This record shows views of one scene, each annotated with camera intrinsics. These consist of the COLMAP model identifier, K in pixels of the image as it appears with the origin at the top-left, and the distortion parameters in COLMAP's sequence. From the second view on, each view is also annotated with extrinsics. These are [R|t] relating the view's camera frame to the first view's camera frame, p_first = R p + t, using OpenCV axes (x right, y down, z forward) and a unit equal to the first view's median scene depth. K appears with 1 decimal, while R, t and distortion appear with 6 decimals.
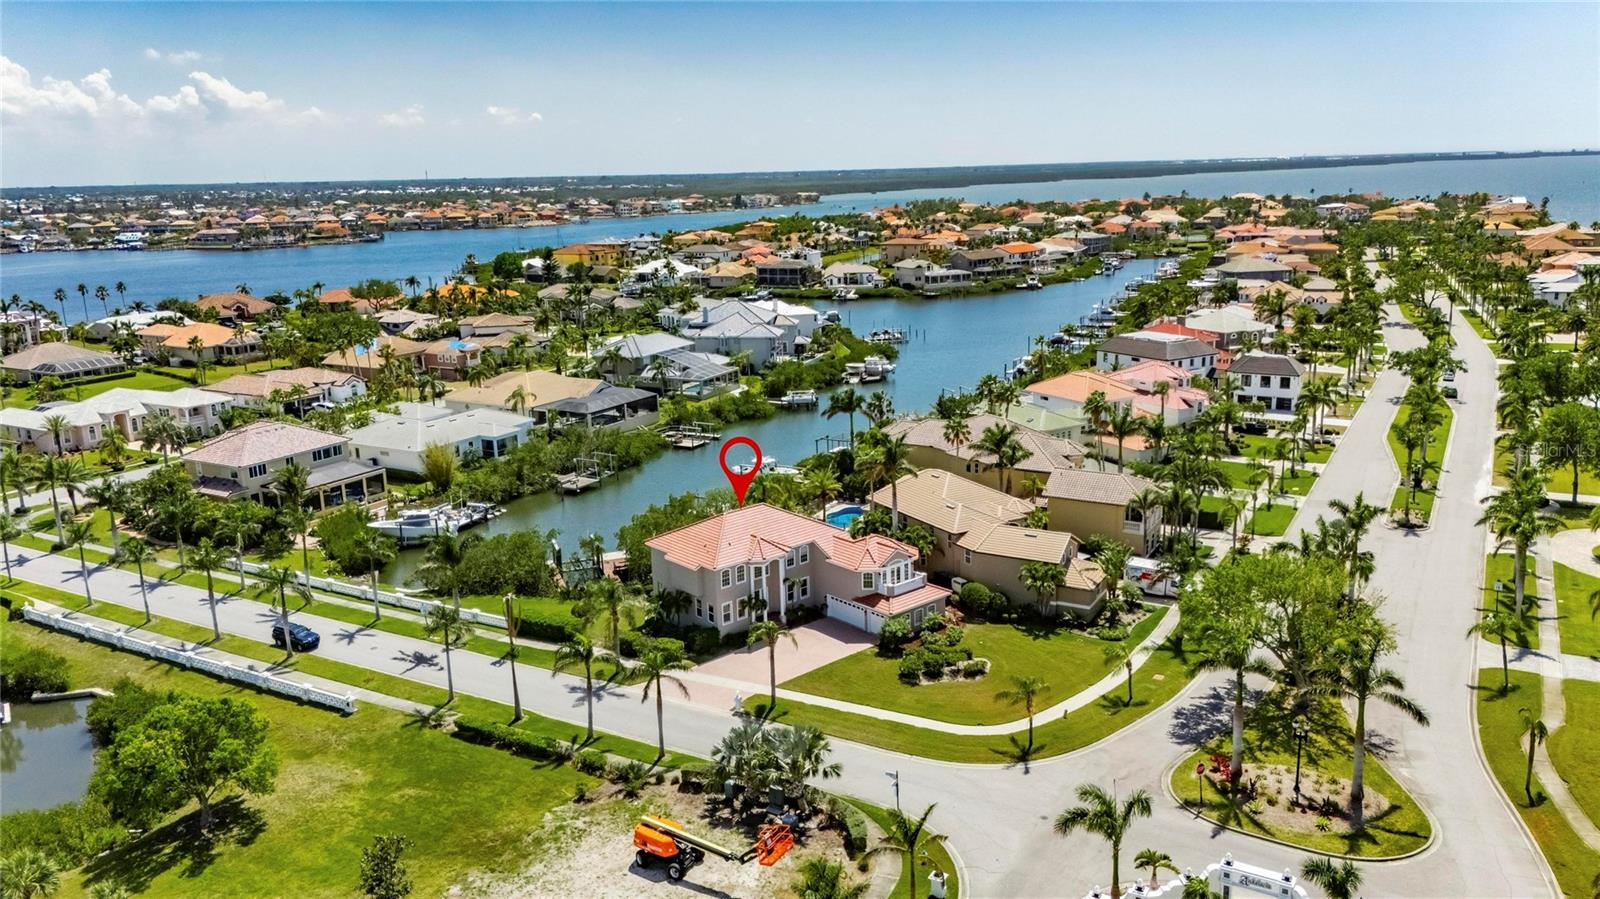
lens RADIAL K [[1176.2, 0, 797.7], [0, 1176.2, 515.1], [0, 0, 1]] dist [0.042528, -0.002937]
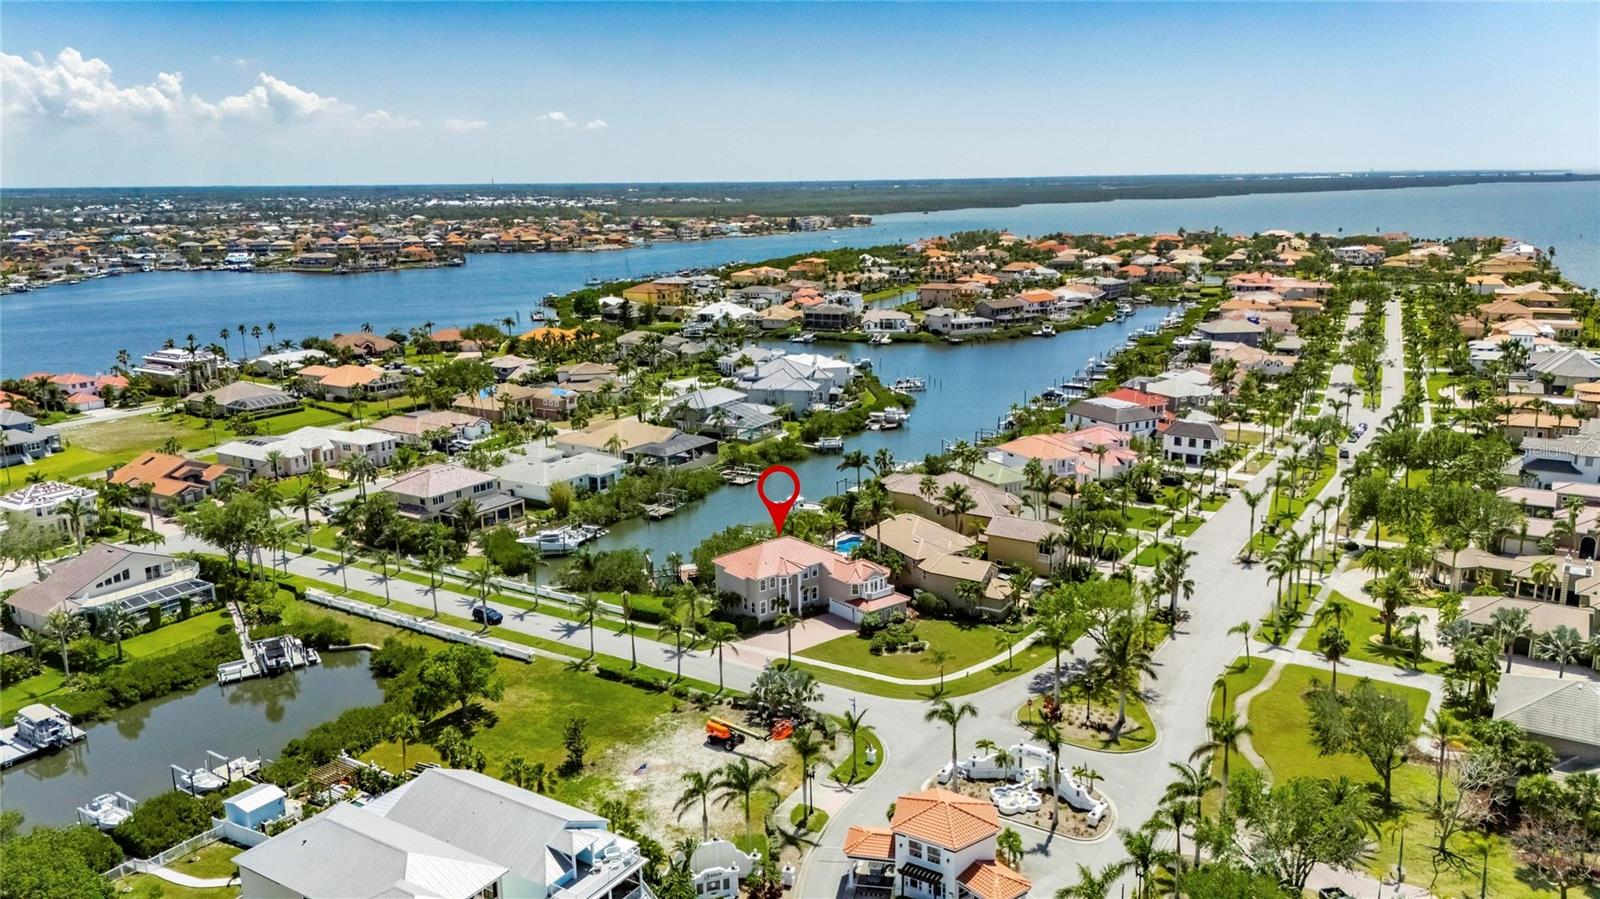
lens RADIAL K [[1187.2, 0, 800.0], [0, 1187.2, 449.5], [0, 0, 1]] dist [0.047002, -0.006183]
pose [[0.998893, 0.023392, -0.040809, 0.022790], [-0.025837, 0.997837, -0.060449, -0.015173], [0.039307, 0.061436, 0.997337, -0.276697]]
